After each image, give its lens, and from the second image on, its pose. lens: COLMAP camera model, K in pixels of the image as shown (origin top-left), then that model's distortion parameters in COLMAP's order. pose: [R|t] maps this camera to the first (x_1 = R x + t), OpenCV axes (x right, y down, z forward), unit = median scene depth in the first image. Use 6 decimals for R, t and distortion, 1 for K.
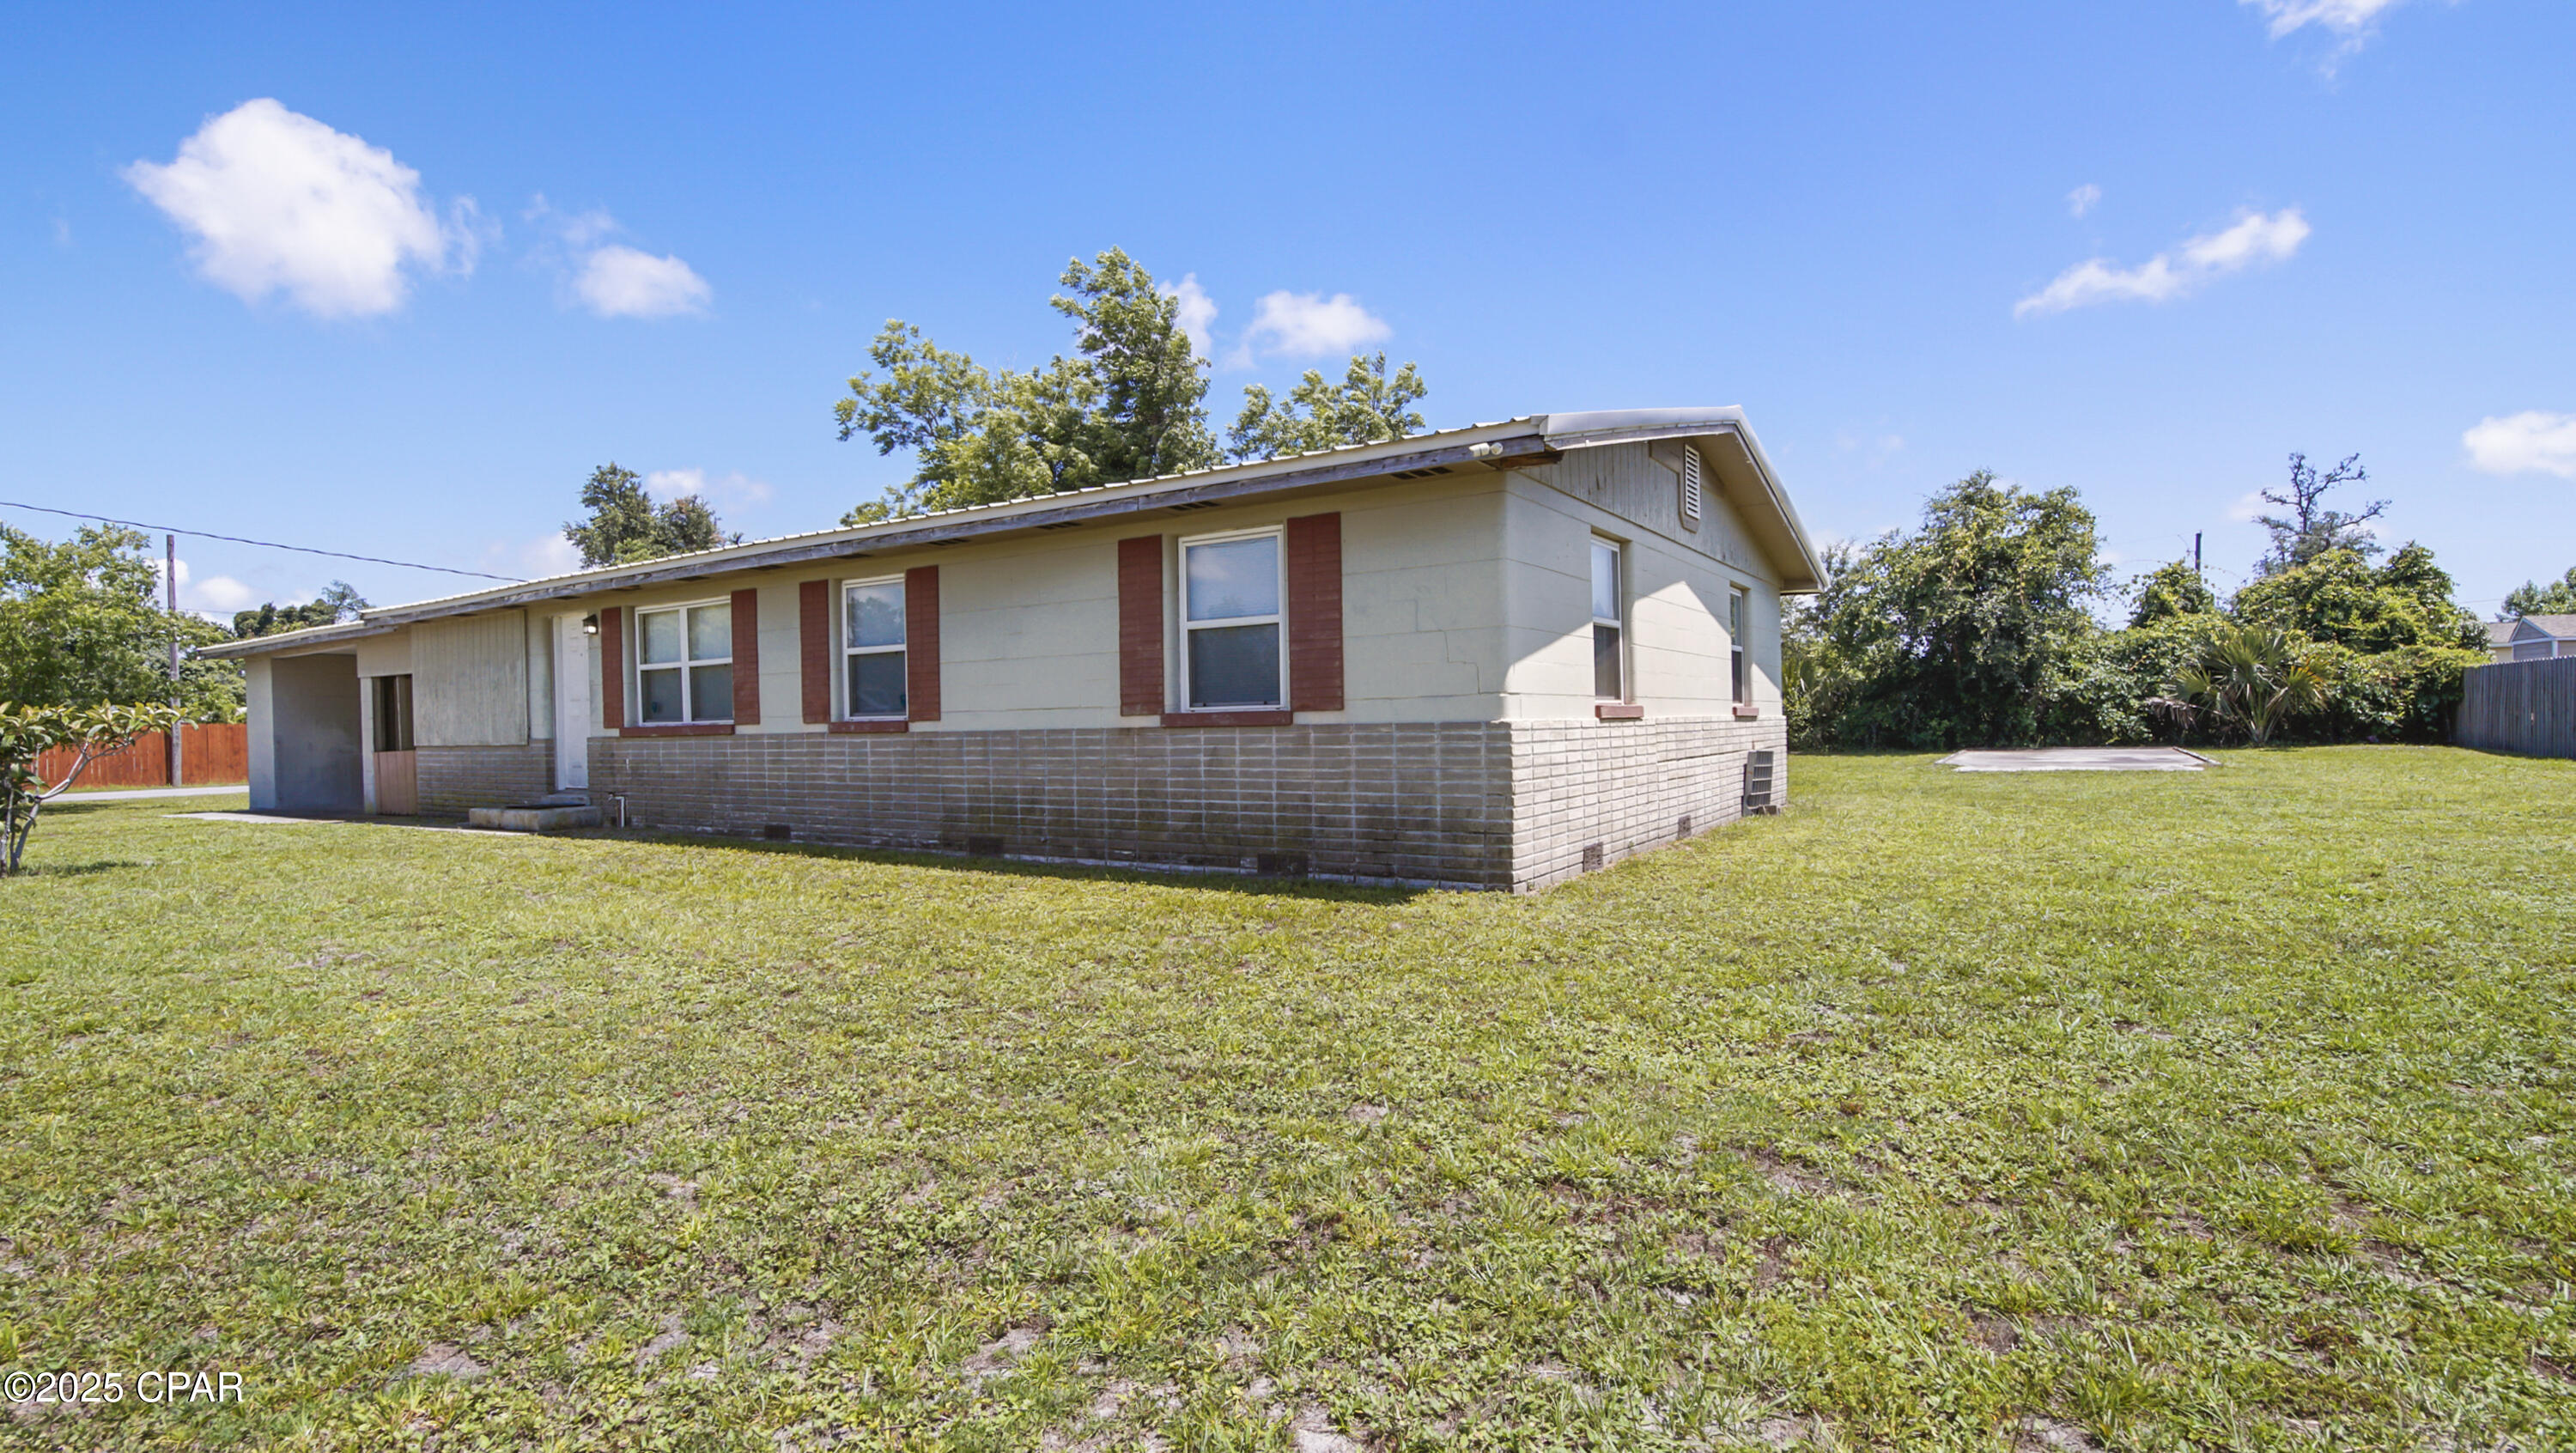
lens RADIAL K [[1271.7, 0, 1204.1], [0, 1271.7, 737.0], [0, 0, 1]] dist [-0.012257, 0.000706]
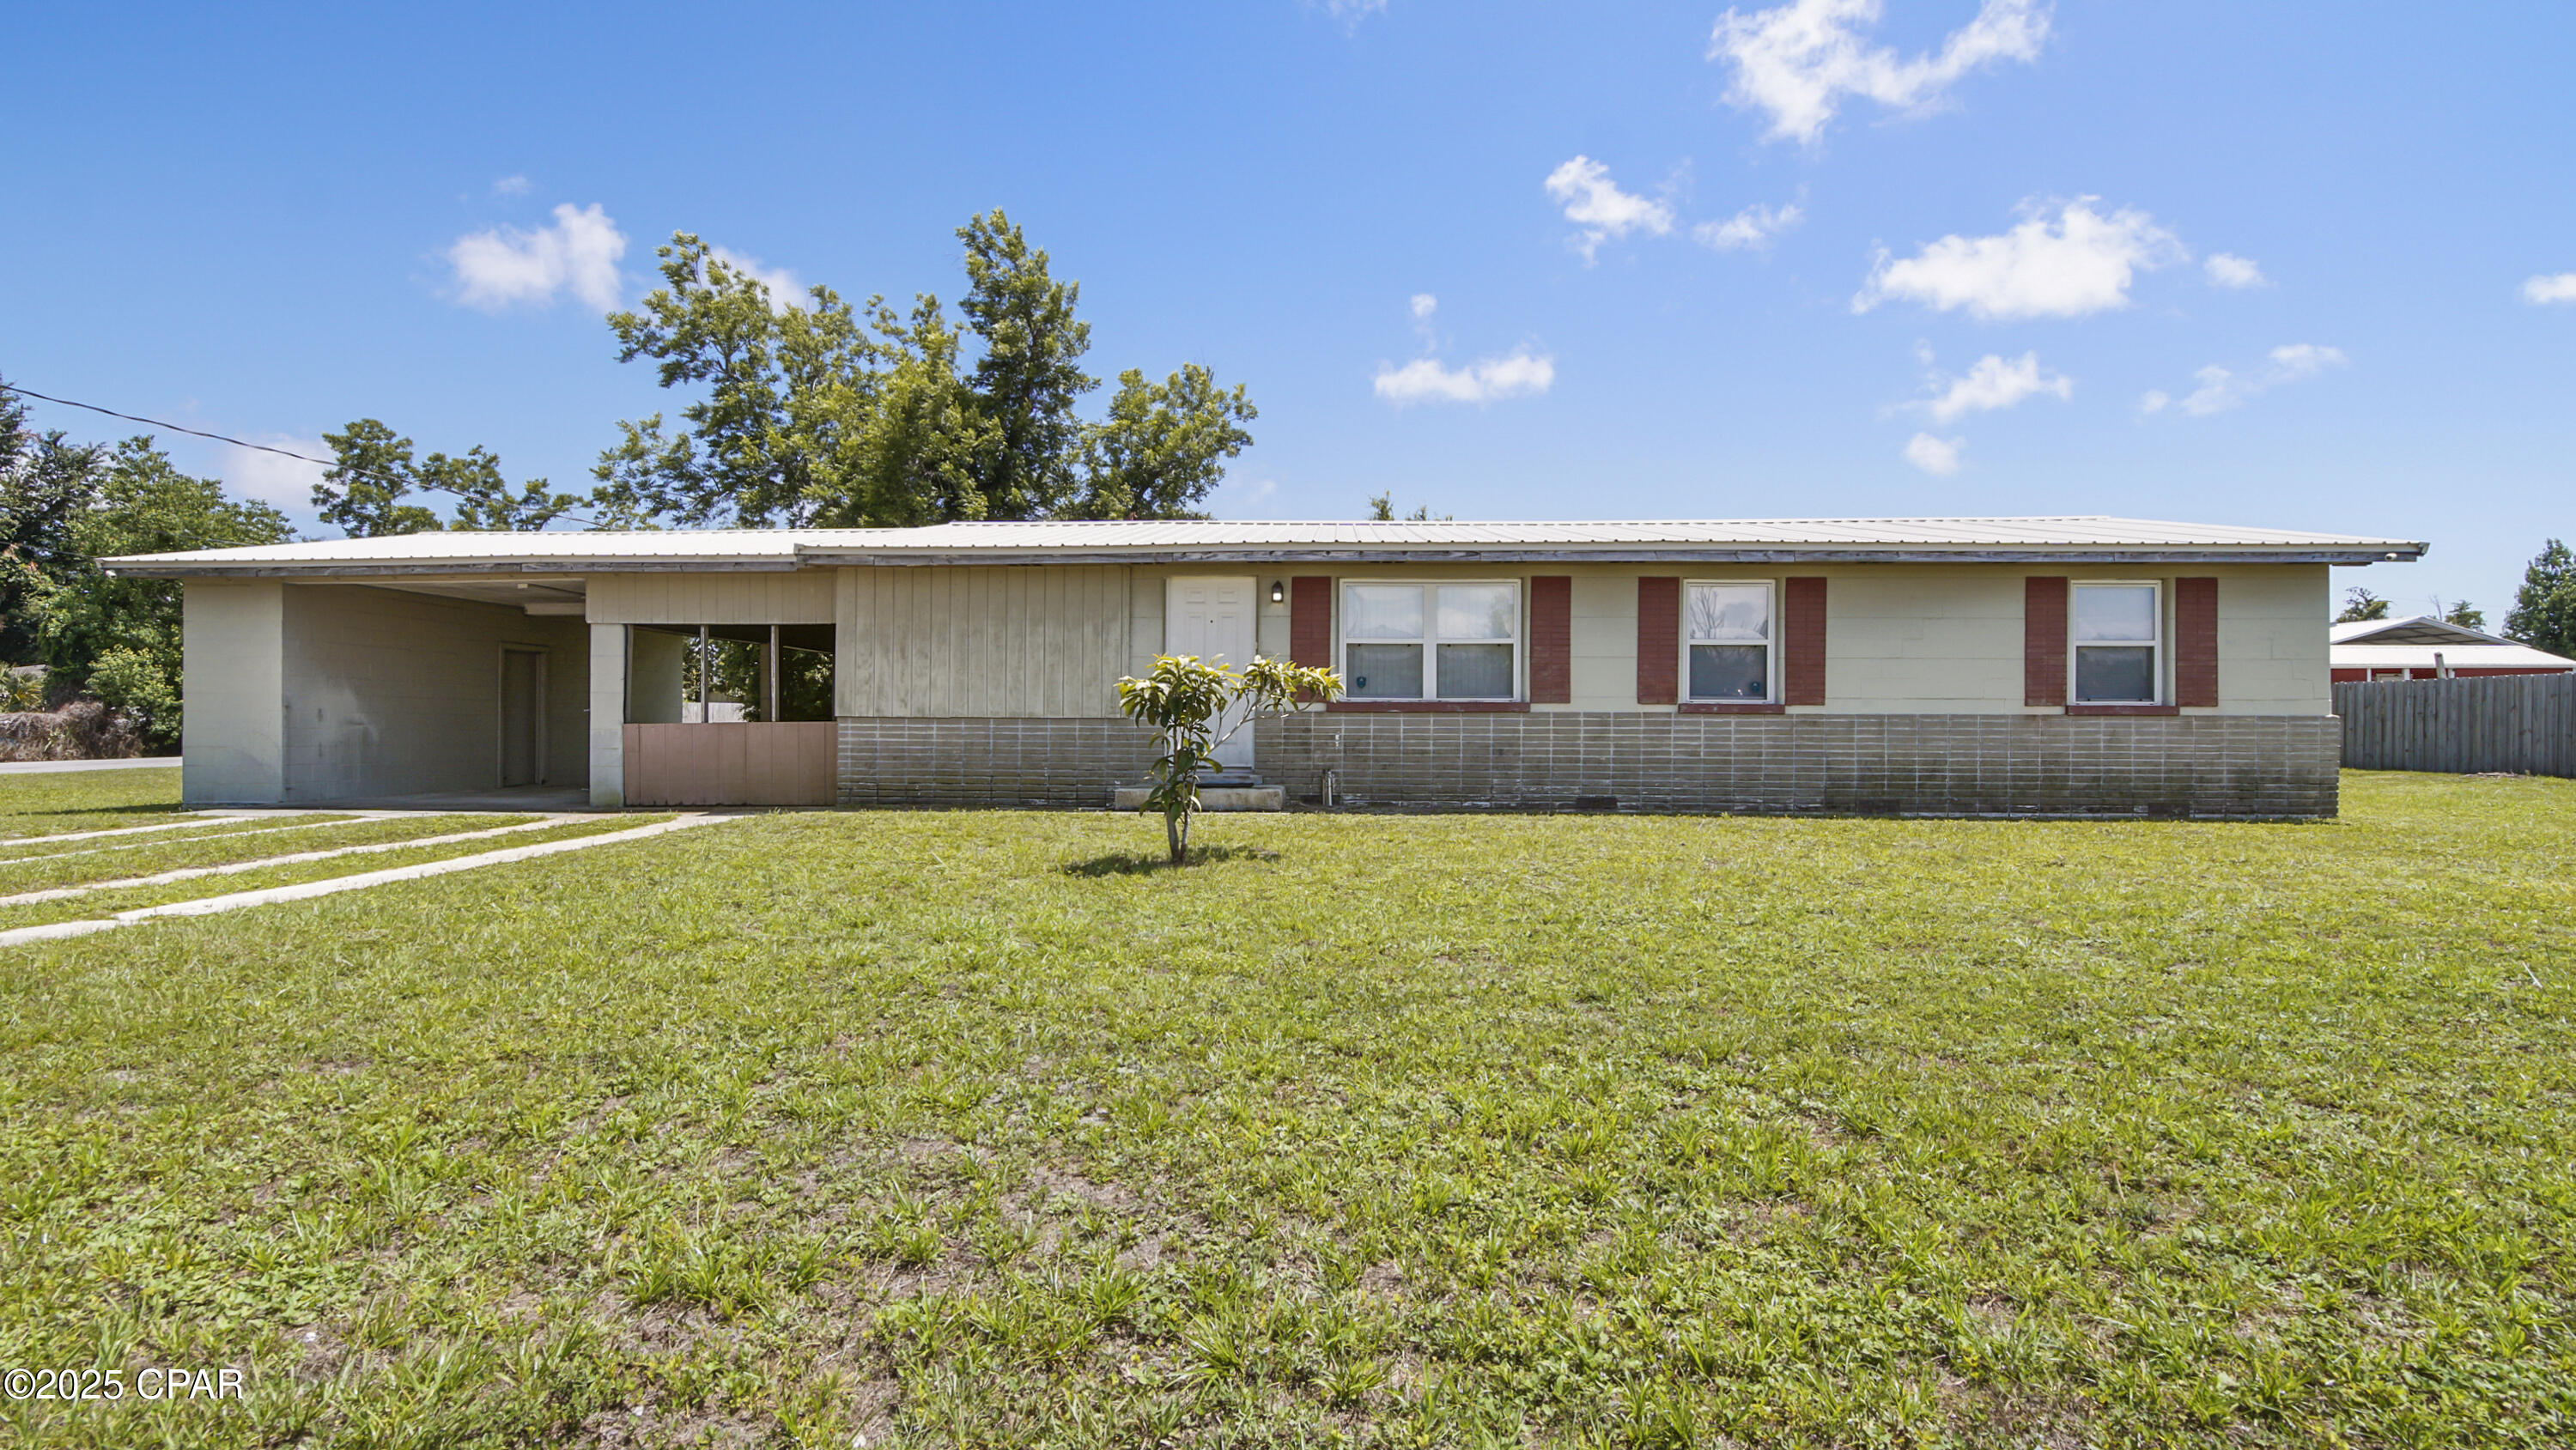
lens RADIAL K [[1271.5, 0, 1204.1], [0, 1271.5, 735.5], [0, 0, 1]] dist [-0.012257, 0.000706]
pose [[0.836838, 0.014621, 0.547255, -1.263957], [-0.014858, 0.999882, -0.003993, 0.027468], [-0.547248, -0.004790, 0.836956, 0.285934]]
